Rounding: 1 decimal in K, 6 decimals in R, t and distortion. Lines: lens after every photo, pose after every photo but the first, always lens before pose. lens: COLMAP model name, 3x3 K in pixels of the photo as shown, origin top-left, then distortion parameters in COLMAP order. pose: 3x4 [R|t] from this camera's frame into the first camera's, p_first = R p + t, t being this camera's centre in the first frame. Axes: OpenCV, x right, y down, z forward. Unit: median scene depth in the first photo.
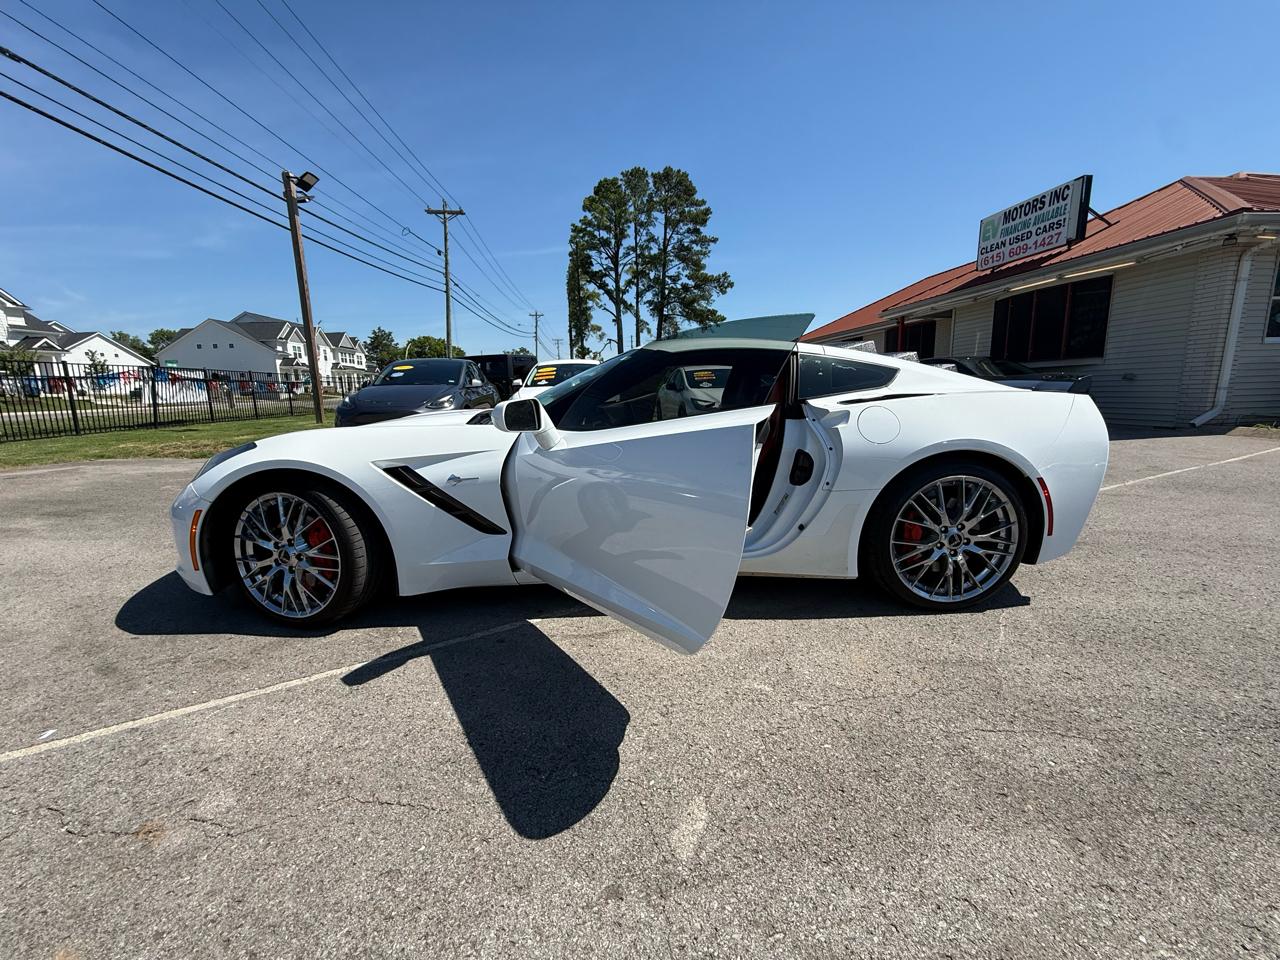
lens RADIAL K [[514.3, 0, 638.8], [0, 514.3, 482.6], [0, 0, 1]] dist [-0.000474, 0.000108]
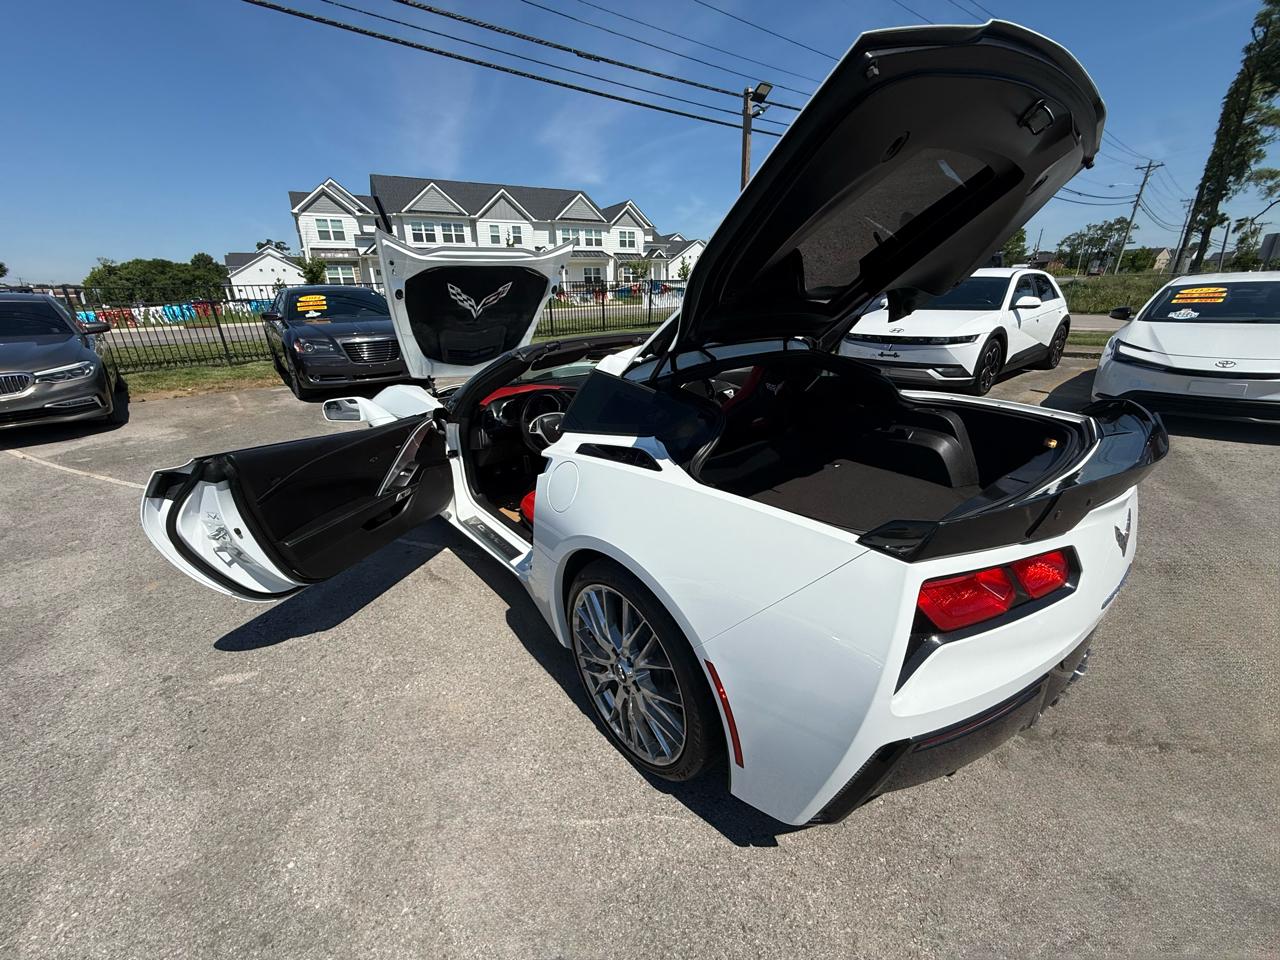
lens RADIAL K [[514.3, 0, 637.1], [0, 514.3, 483.7], [0, 0, 1]] dist [-0.000474, 0.000108]
pose [[0.590925, 0.289196, -0.753109, 0.211241], [-0.132820, 0.955674, 0.262765, -0.063552], [0.795718, -0.055246, 0.603143, 0.117558]]
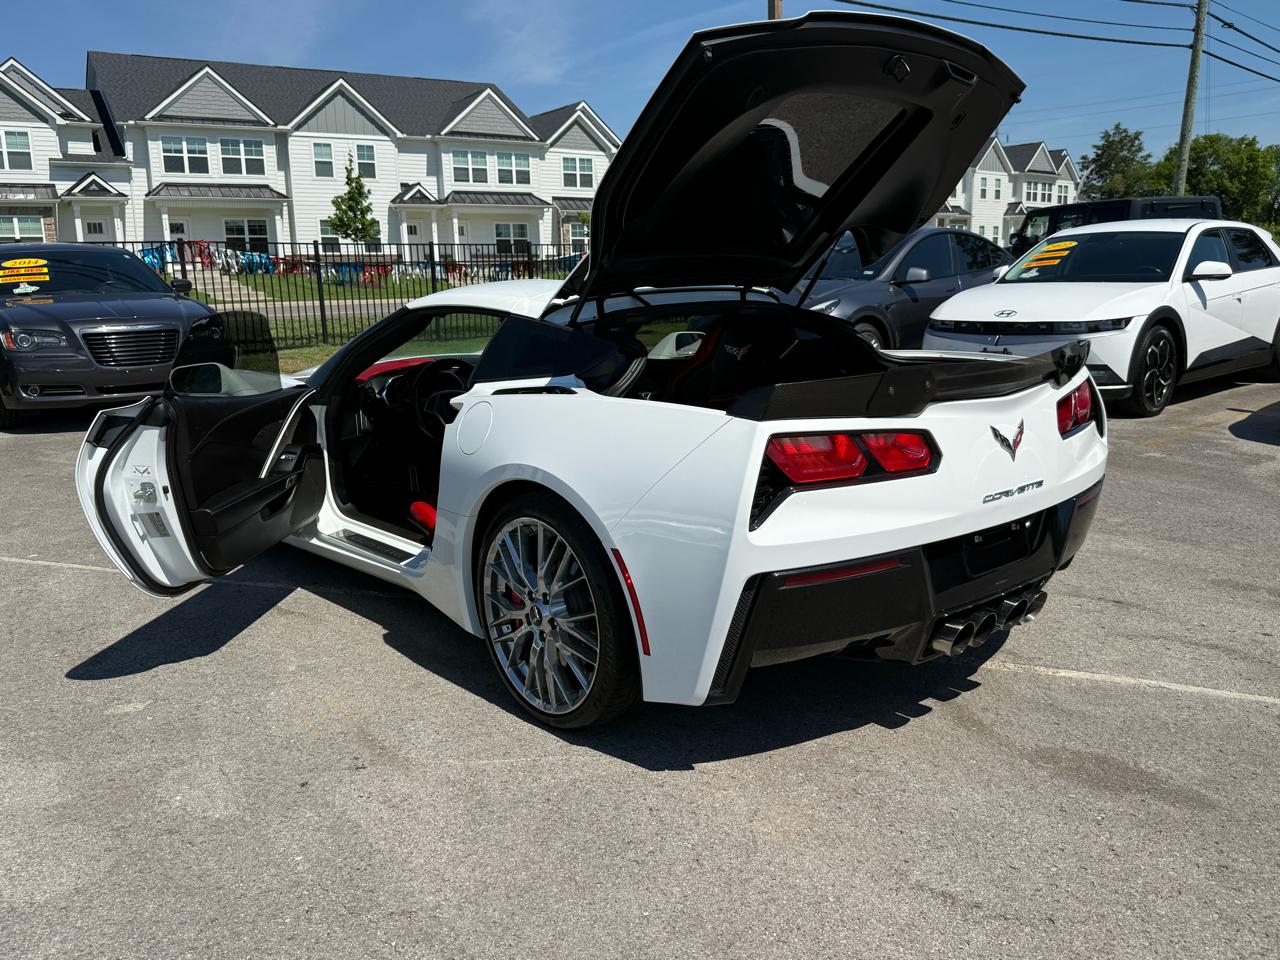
lens RADIAL K [[1066.9, 0, 647.6], [0, 1066.9, 486.5], [0, 0, 1]] dist [0.060486, -0.092887]
pose [[0.625322, 0.163292, -0.763091, 0.334475], [-0.131065, 0.985948, 0.103578, -0.041116], [0.769281, 0.035245, 0.637937, 0.045099]]
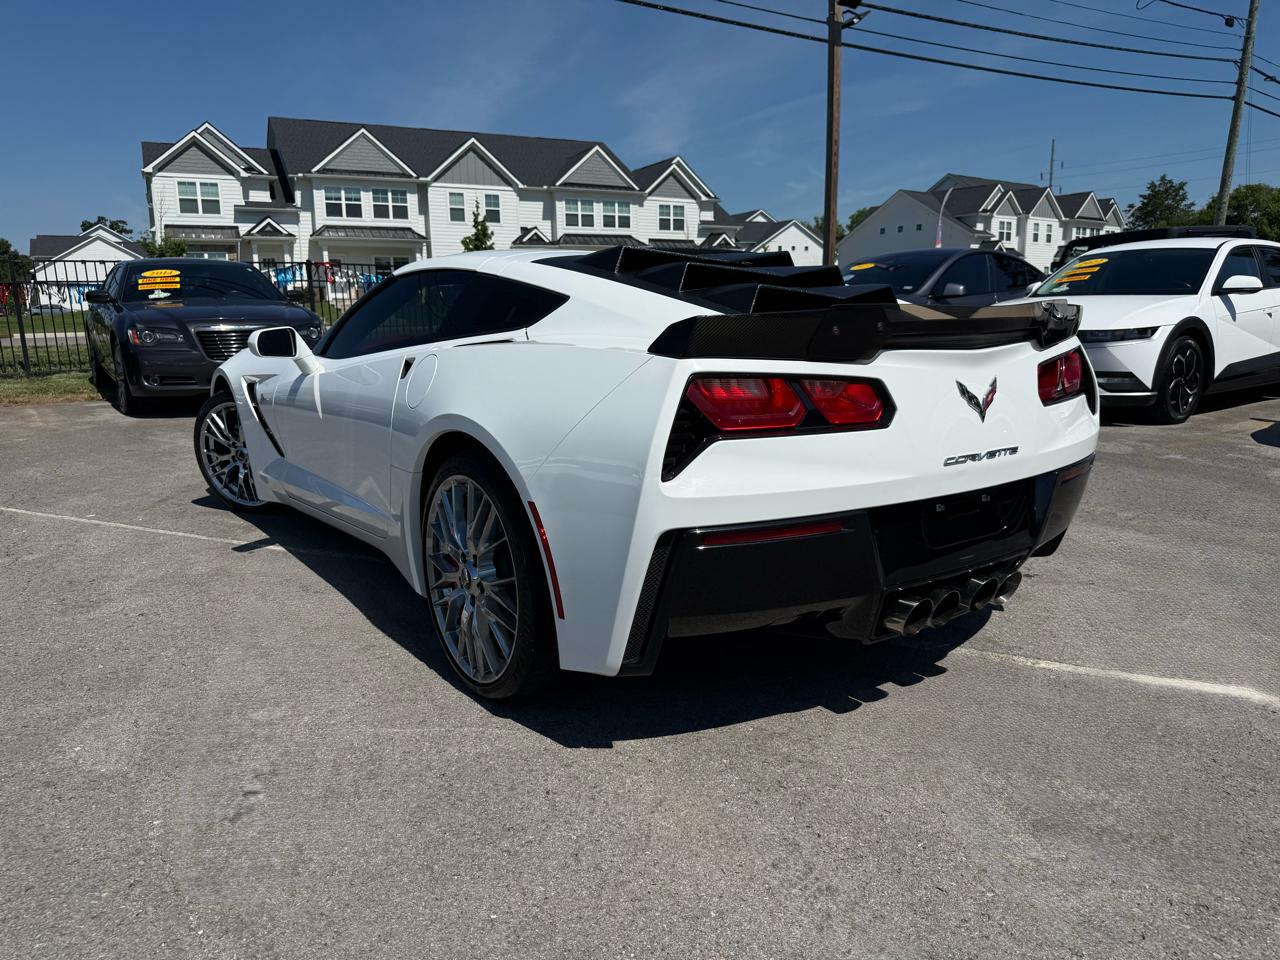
lens RADIAL K [[911.0, 0, 643.7], [0, 911.0, 500.4], [0, 0, 1]] dist [0.027163, -0.037089]
pose [[0.543493, 0.187091, -0.818298, 0.315457], [-0.147759, 0.980946, 0.126140, -0.029635], [0.826306, 0.052354, 0.560782, 0.108109]]
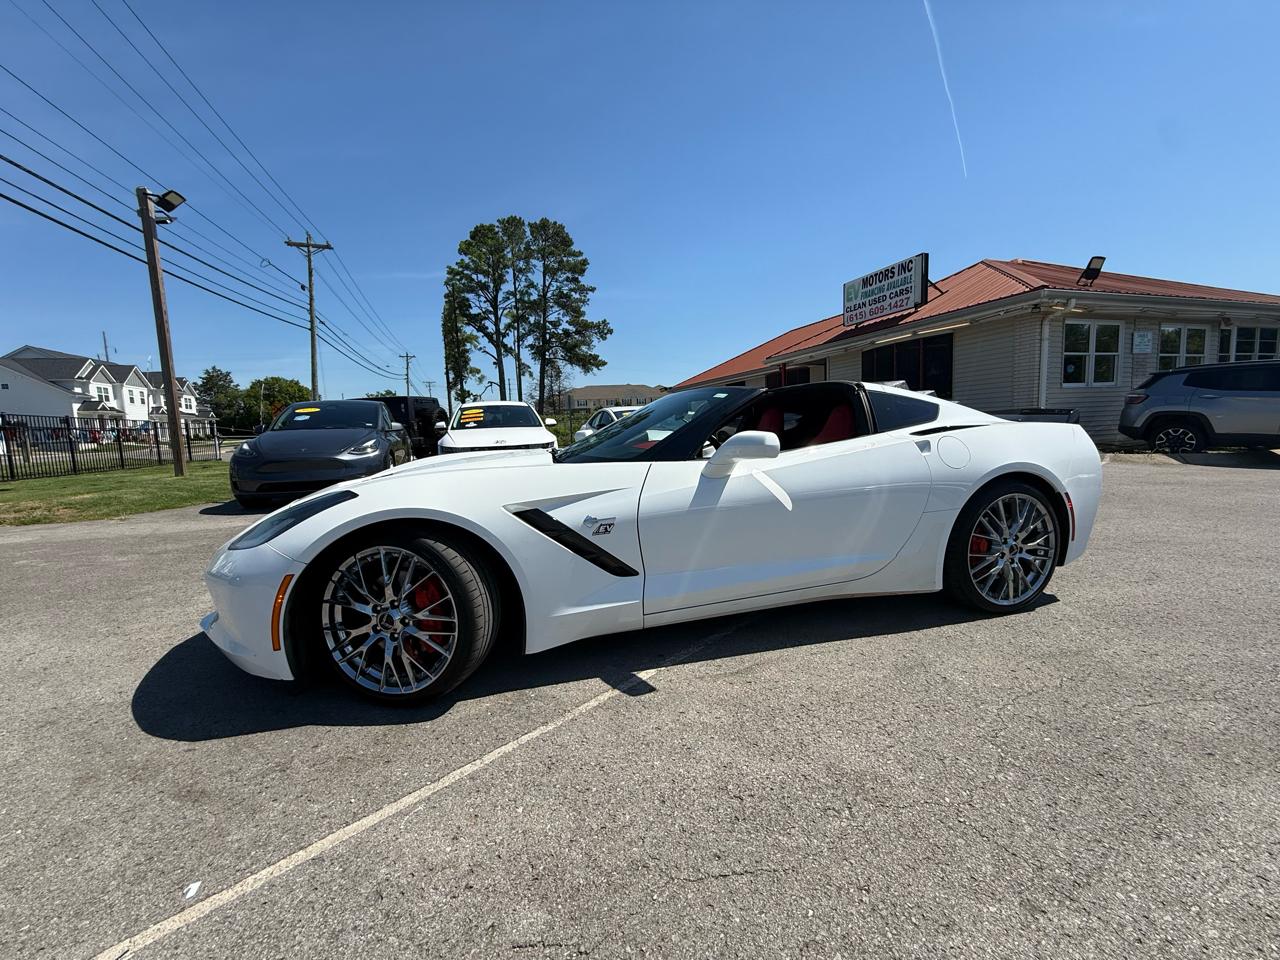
lens RADIAL K [[514.3, 0, 639.1], [0, 514.3, 481.7], [0, 0, 1]] dist [-0.000474, 0.000108]
pose [[0.971227, -0.037997, 0.235105, -0.091035], [0.057127, 0.995539, -0.075097, -0.000131], [-0.231202, 0.086367, 0.969065, 0.011806]]
